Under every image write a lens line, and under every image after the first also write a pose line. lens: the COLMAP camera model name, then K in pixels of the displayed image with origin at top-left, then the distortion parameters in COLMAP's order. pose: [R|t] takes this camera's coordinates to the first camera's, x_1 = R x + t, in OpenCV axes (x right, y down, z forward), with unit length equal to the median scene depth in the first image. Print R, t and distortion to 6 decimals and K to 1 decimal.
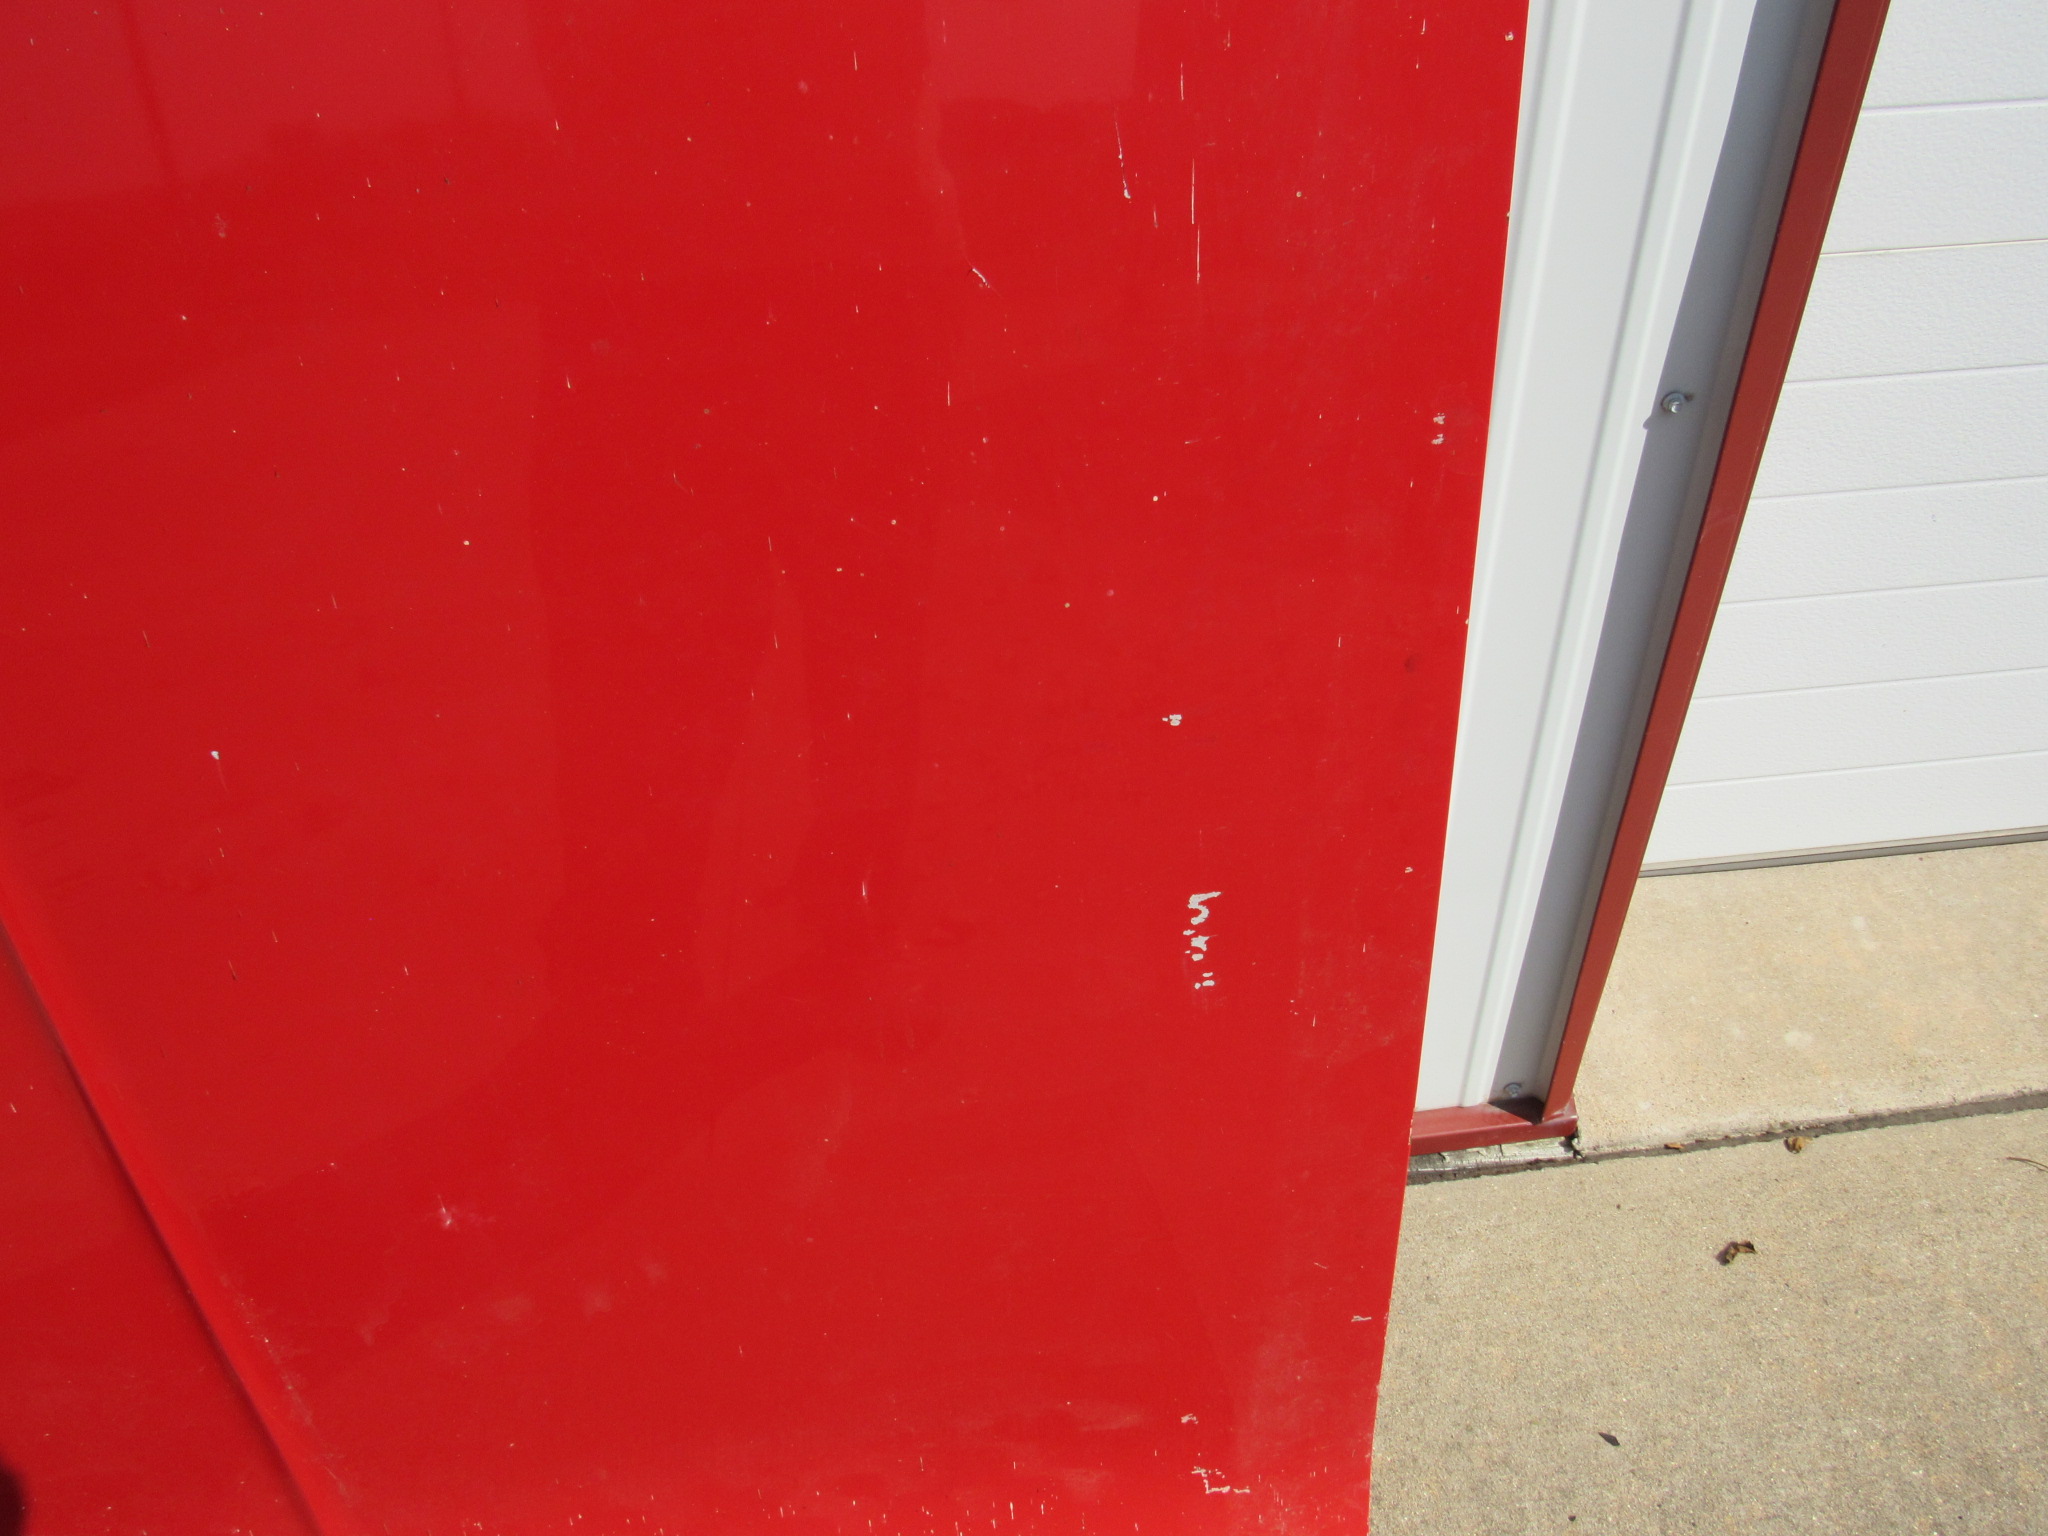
lens RADIAL K [[1781.2, 0, 1033.0], [0, 1781.2, 782.7], [0, 0, 1]] dist [-0.051314, 0.032167]
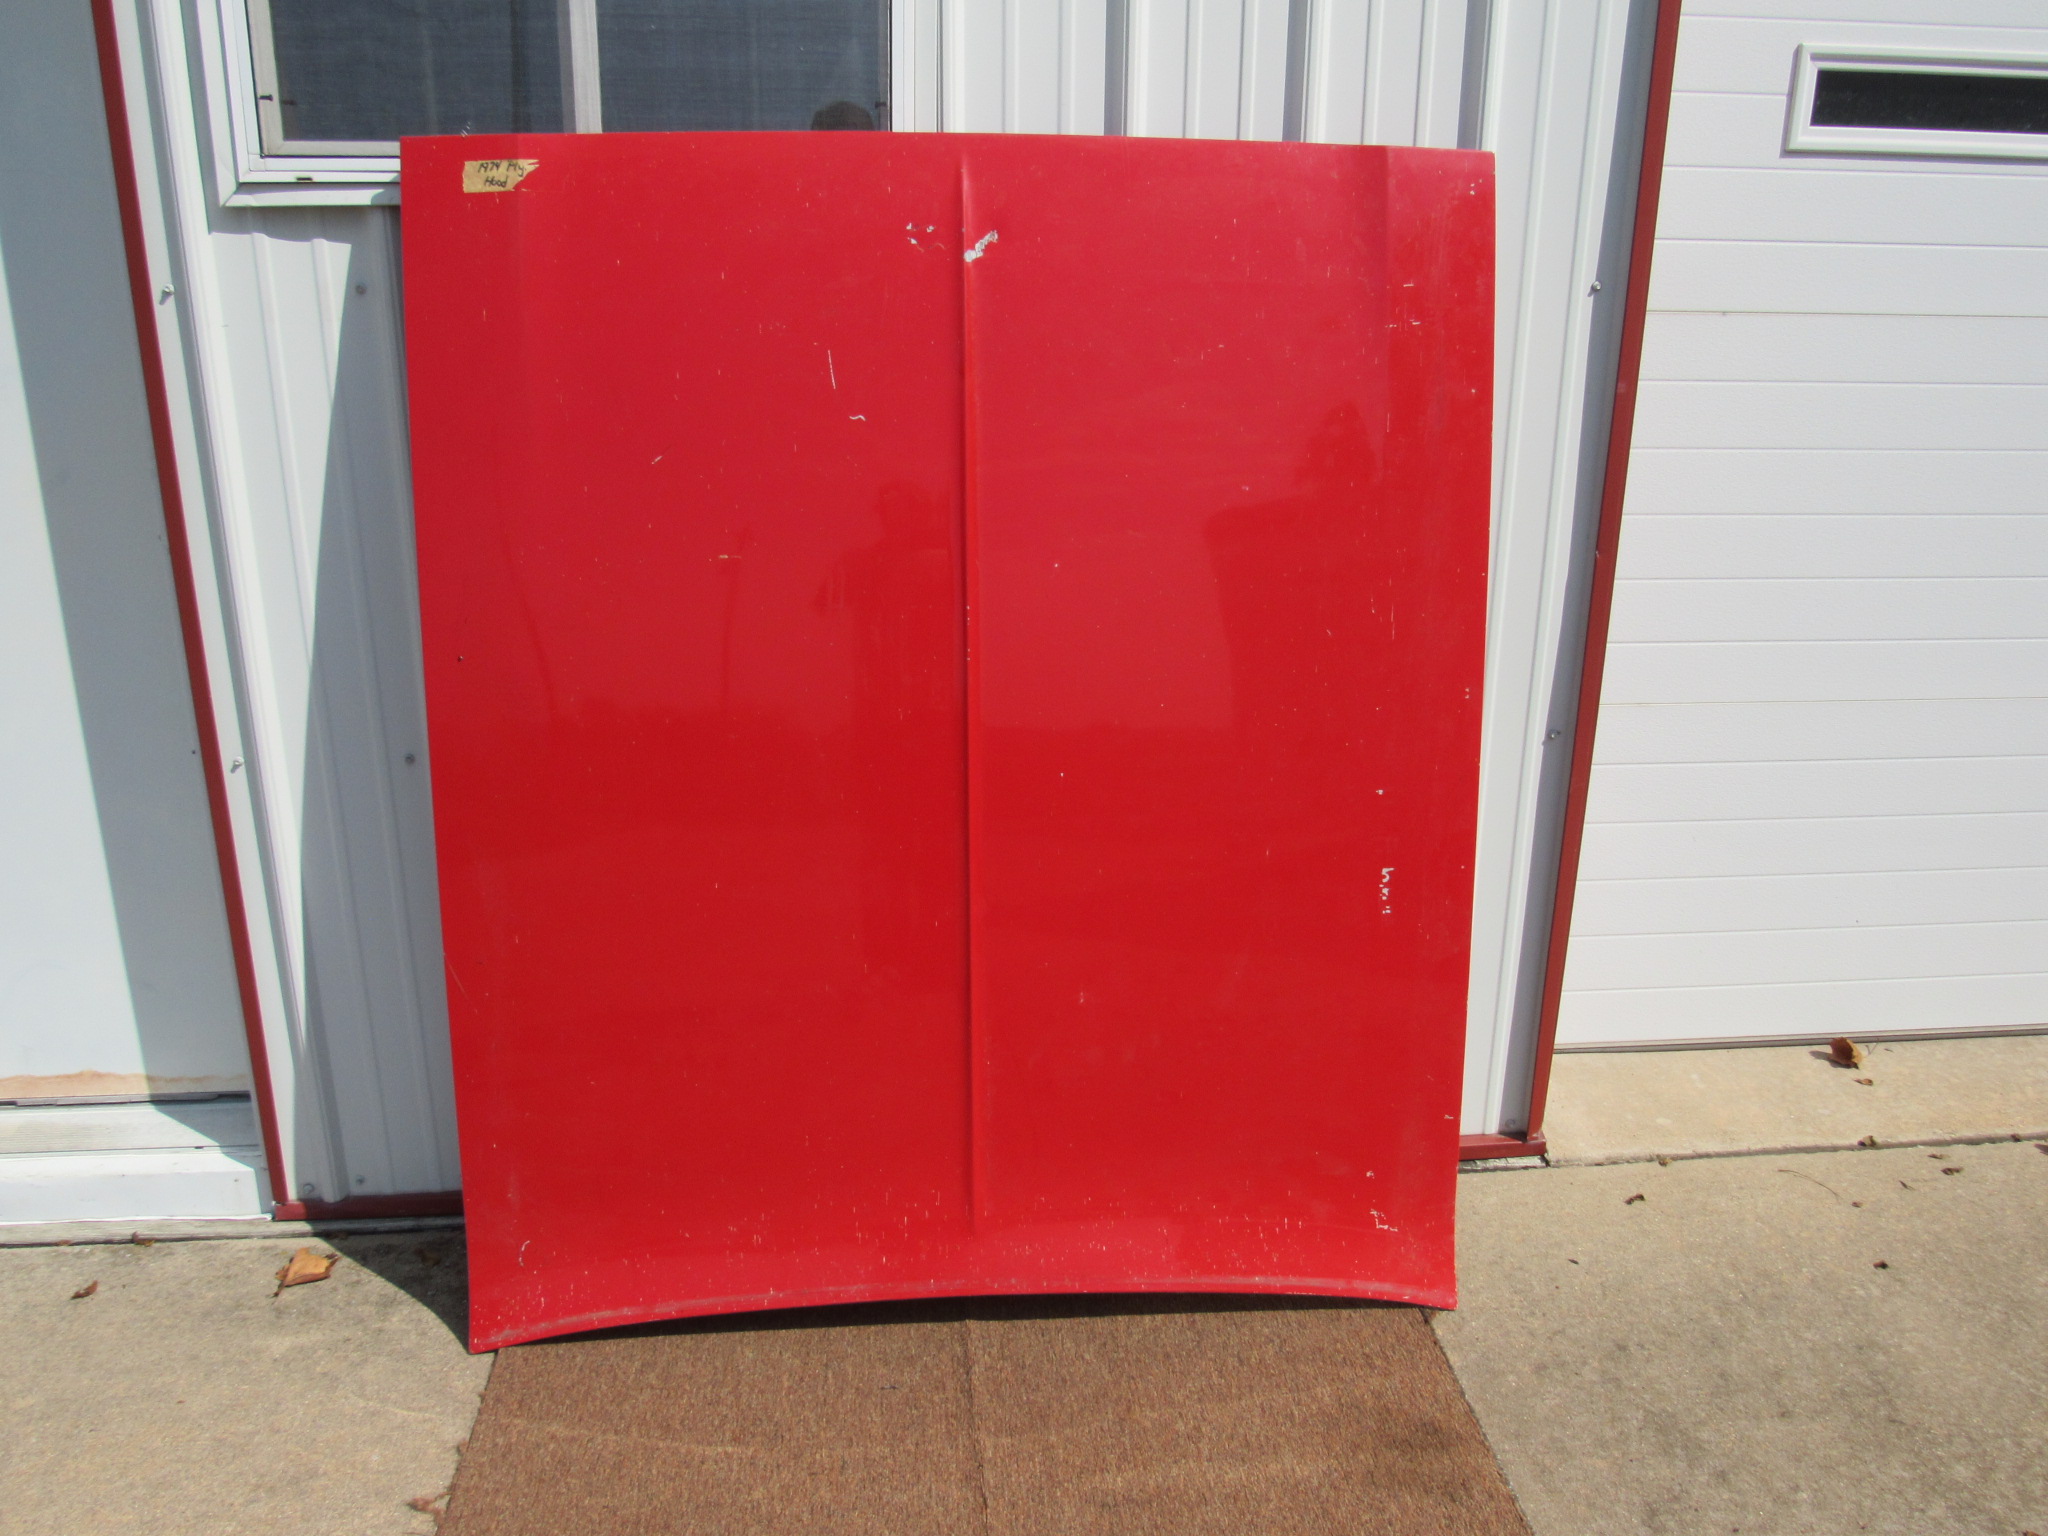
lens RADIAL K [[1781.2, 0, 1012.5], [0, 1781.2, 747.8], [0, 0, 1]] dist [-0.051314, 0.032167]
pose [[0.999117, 0.041992, 0.001421, -0.327639], [-0.037899, 0.915301, -0.400984, 0.681590], [-0.018139, 0.400577, 0.916084, -1.031707]]
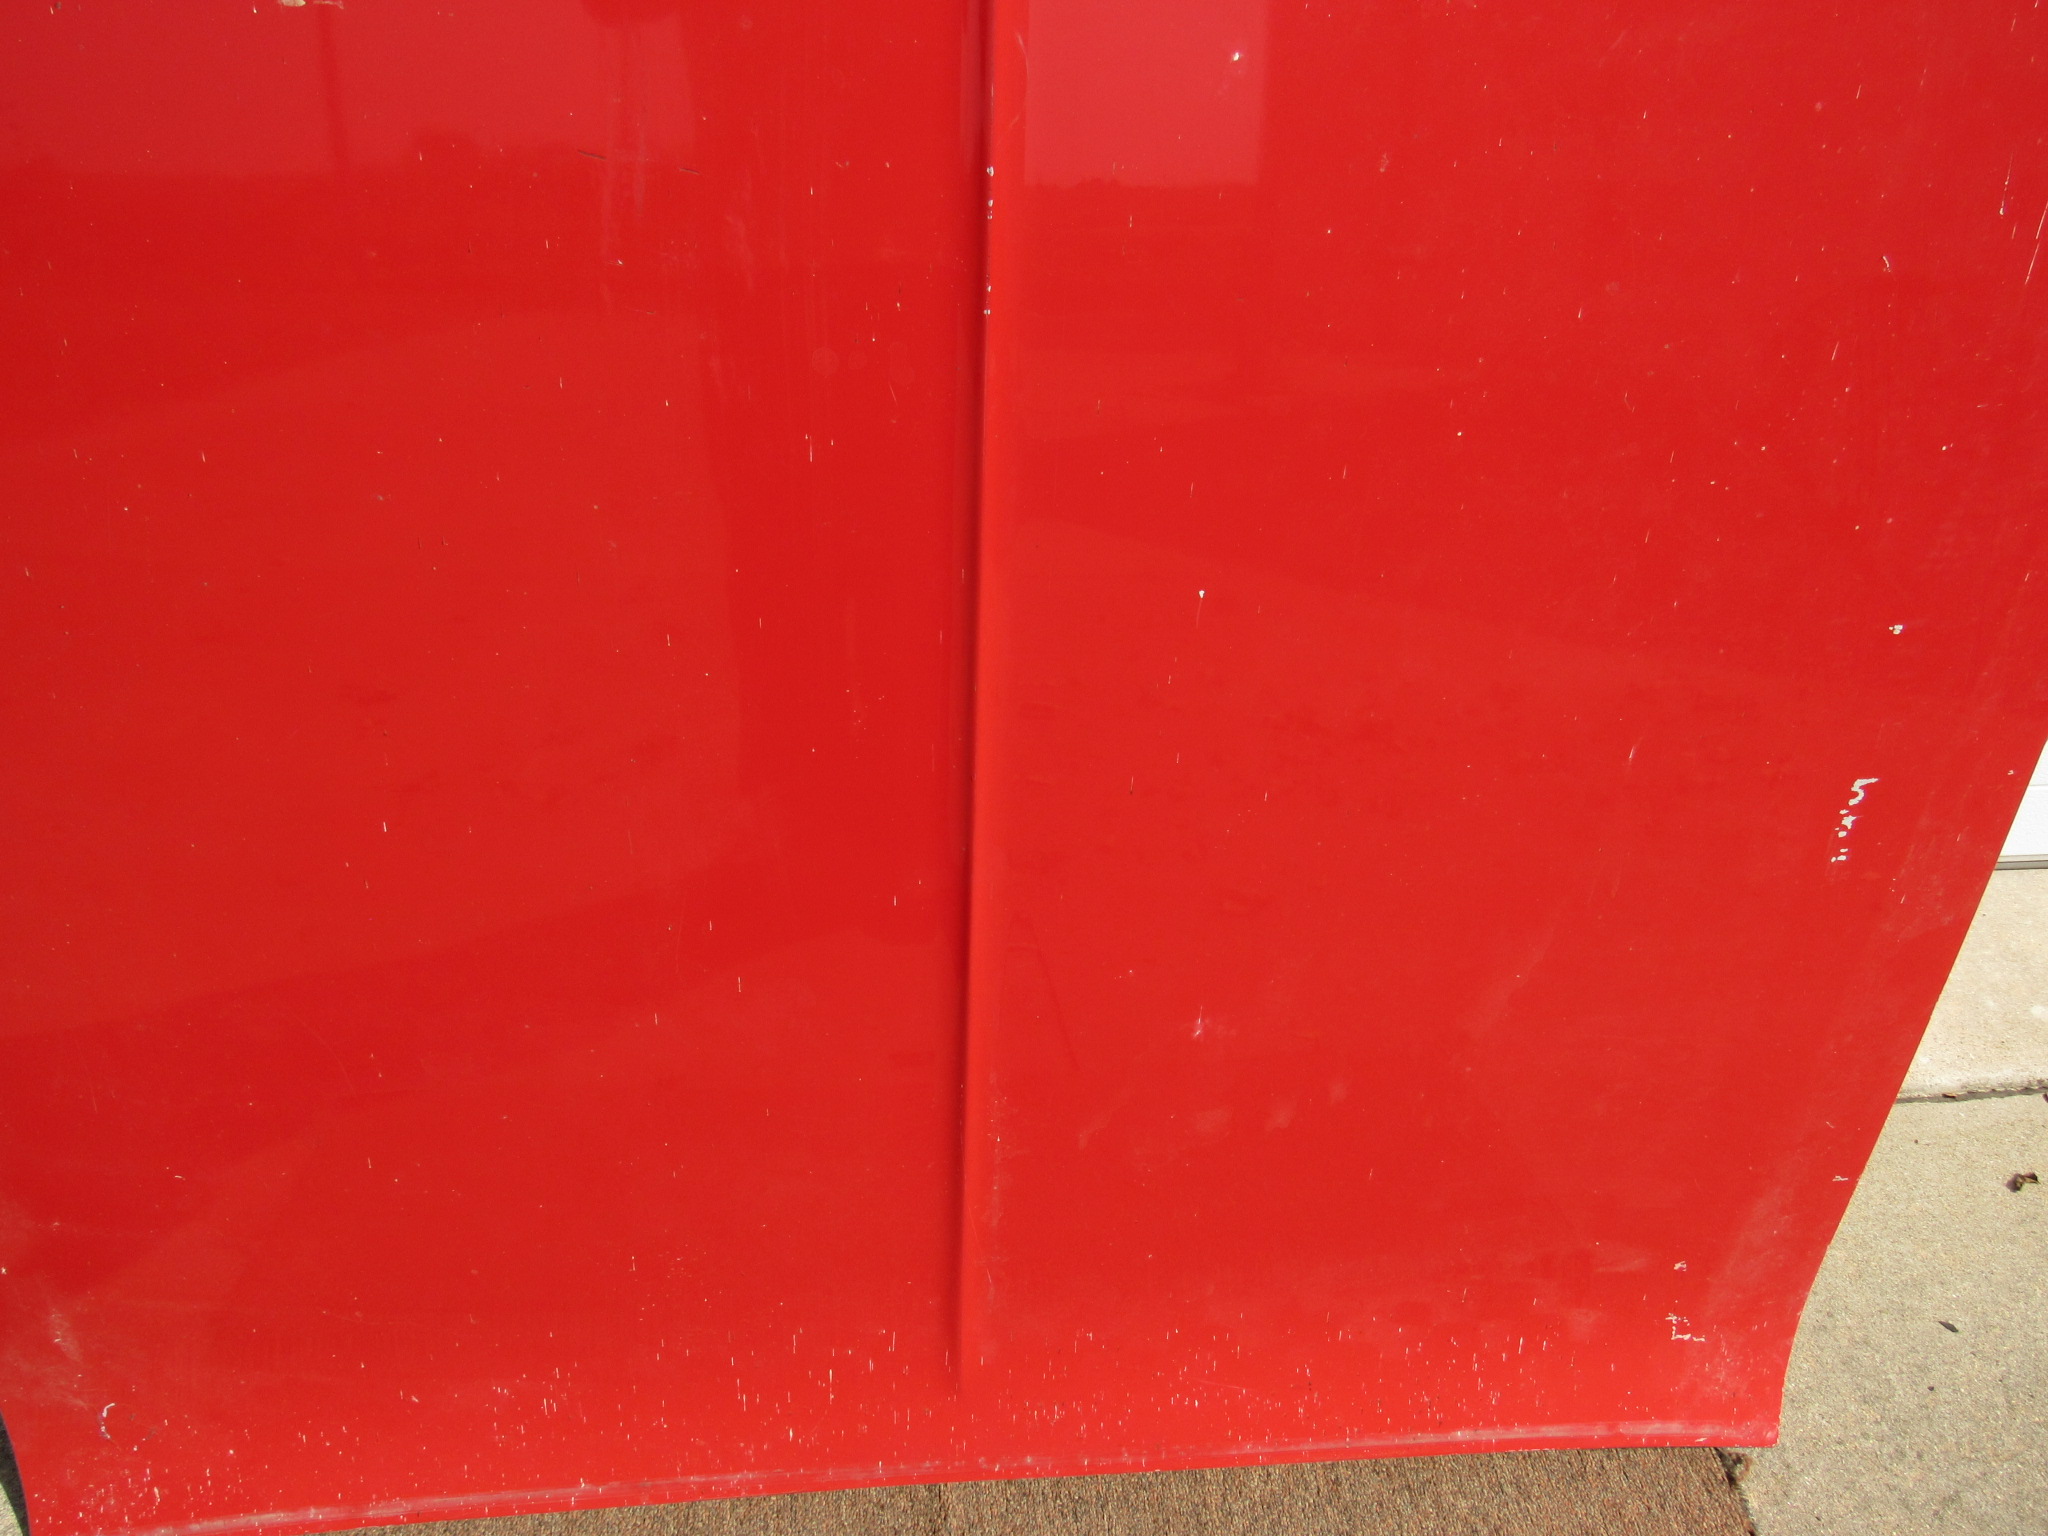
lens RADIAL K [[1781.2, 0, 1017.7], [0, 1781.2, 775.8], [0, 0, 1]] dist [-0.051314, 0.032167]
pose [[0.995688, 0.059156, 0.071453, -0.402881], [-0.055462, 0.997073, -0.052625, 0.108931], [-0.074357, 0.048435, 0.996055, -0.129519]]
